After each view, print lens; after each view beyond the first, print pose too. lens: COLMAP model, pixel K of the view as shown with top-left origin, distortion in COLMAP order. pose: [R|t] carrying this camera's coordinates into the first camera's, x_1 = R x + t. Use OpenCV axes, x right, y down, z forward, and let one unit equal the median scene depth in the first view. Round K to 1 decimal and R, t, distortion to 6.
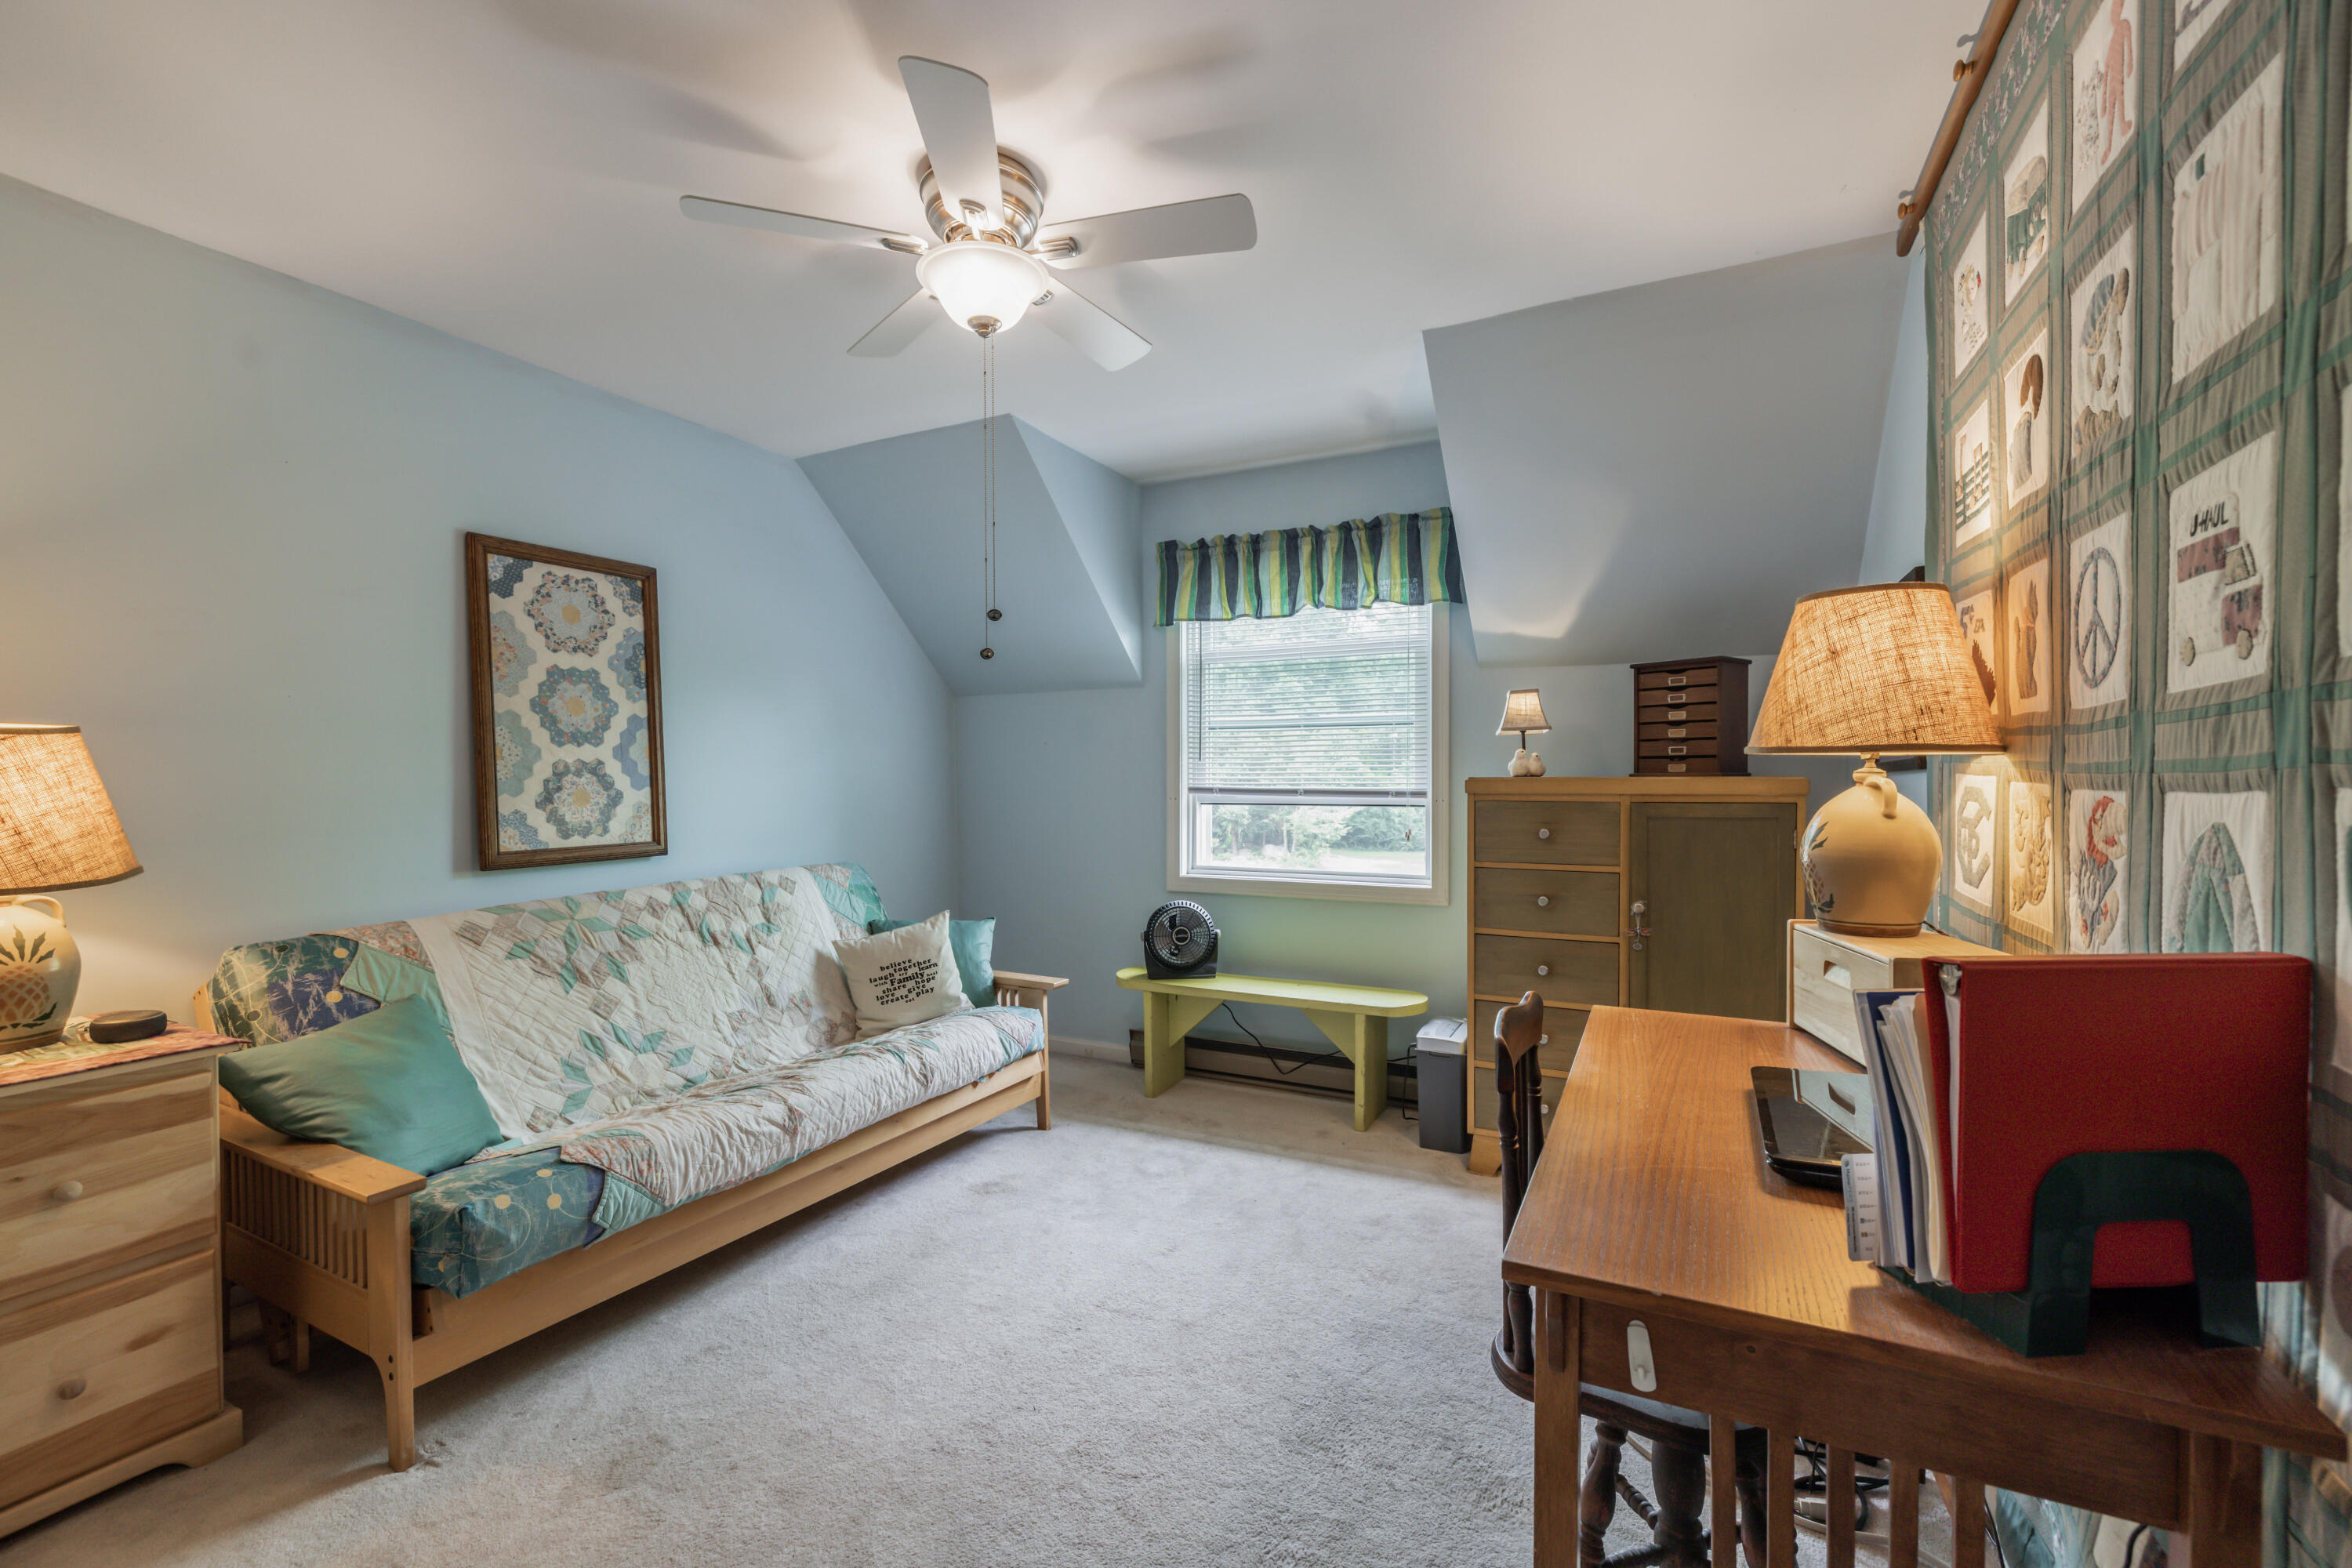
lens RADIAL K [[996.3, 0, 1172.2], [0, 996.3, 786.9], [0, 0, 1]] dist [0.001303, 0.000309]
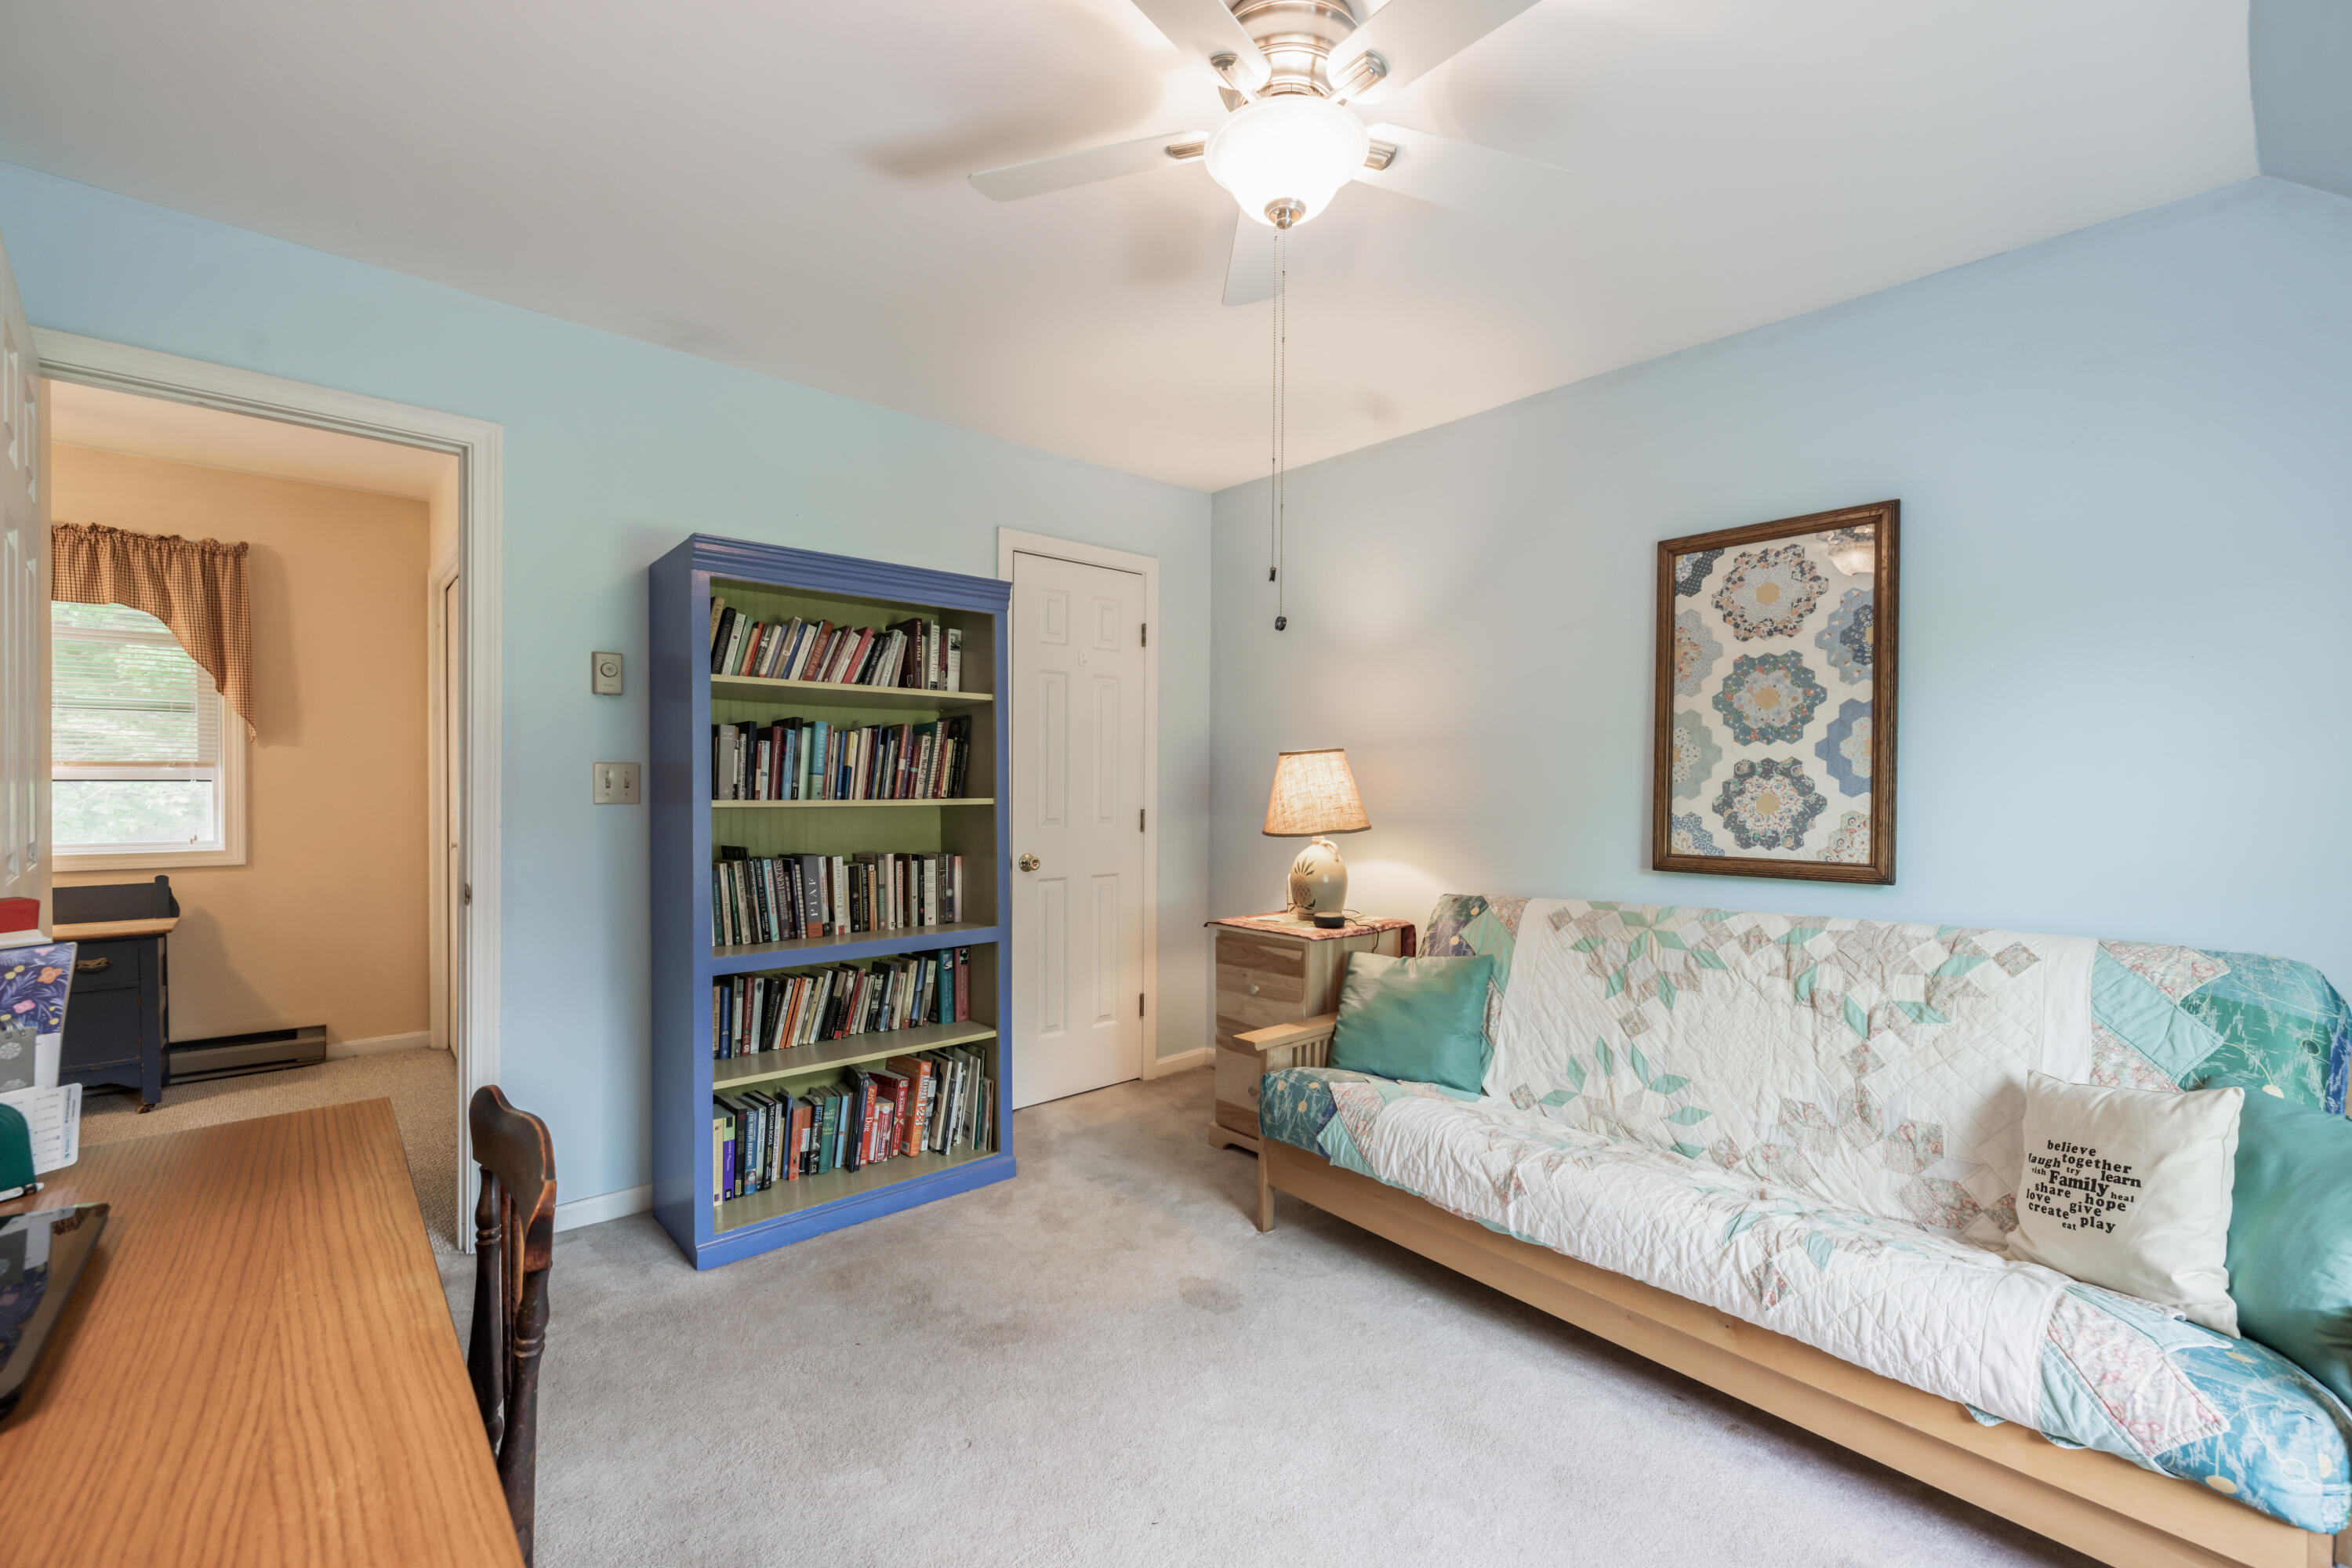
lens RADIAL K [[996.3, 0, 1172.2], [0, 996.3, 786.9], [0, 0, 1]] dist [0.001303, 0.000309]
pose [[-0.370091, 0.007961, -0.928961, 0.412181], [-0.013898, 0.999804, 0.014105, -0.008255], [0.928892, 0.018131, -0.369908, 0.852927]]
